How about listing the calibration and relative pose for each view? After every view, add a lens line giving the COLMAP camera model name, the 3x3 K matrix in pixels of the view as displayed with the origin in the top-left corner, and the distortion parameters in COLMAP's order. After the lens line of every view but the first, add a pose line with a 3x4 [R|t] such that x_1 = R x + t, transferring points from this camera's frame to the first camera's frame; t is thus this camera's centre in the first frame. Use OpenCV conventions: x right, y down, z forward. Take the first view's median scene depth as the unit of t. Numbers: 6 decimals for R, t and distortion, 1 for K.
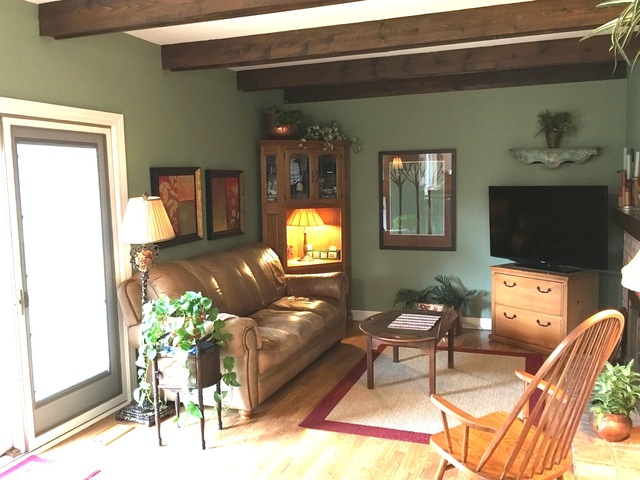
lens RADIAL K [[581.9, 0, 319.7], [0, 581.9, 241.3], [0, 0, 1]] dist [0.021499, 0.013190]
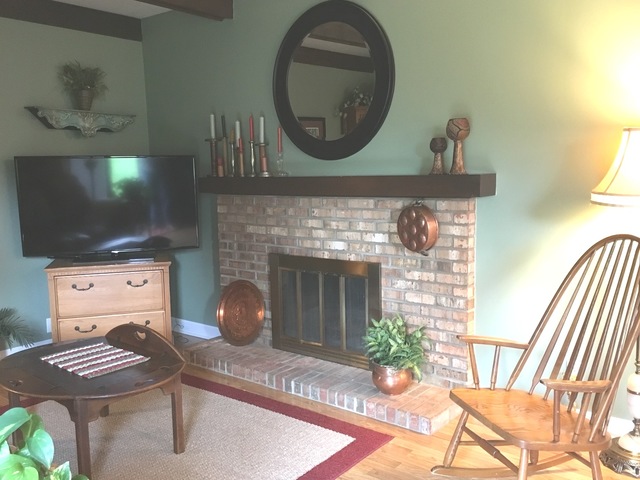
lens RADIAL K [[581.9, 0, 319.8], [0, 581.9, 237.8], [0, 0, 1]] dist [0.021499, 0.013190]
pose [[0.308778, -0.091670, 0.946706, -0.285588], [0.108705, 0.992224, 0.060623, -0.000773], [-0.944902, 0.084192, 0.316341, 0.477082]]
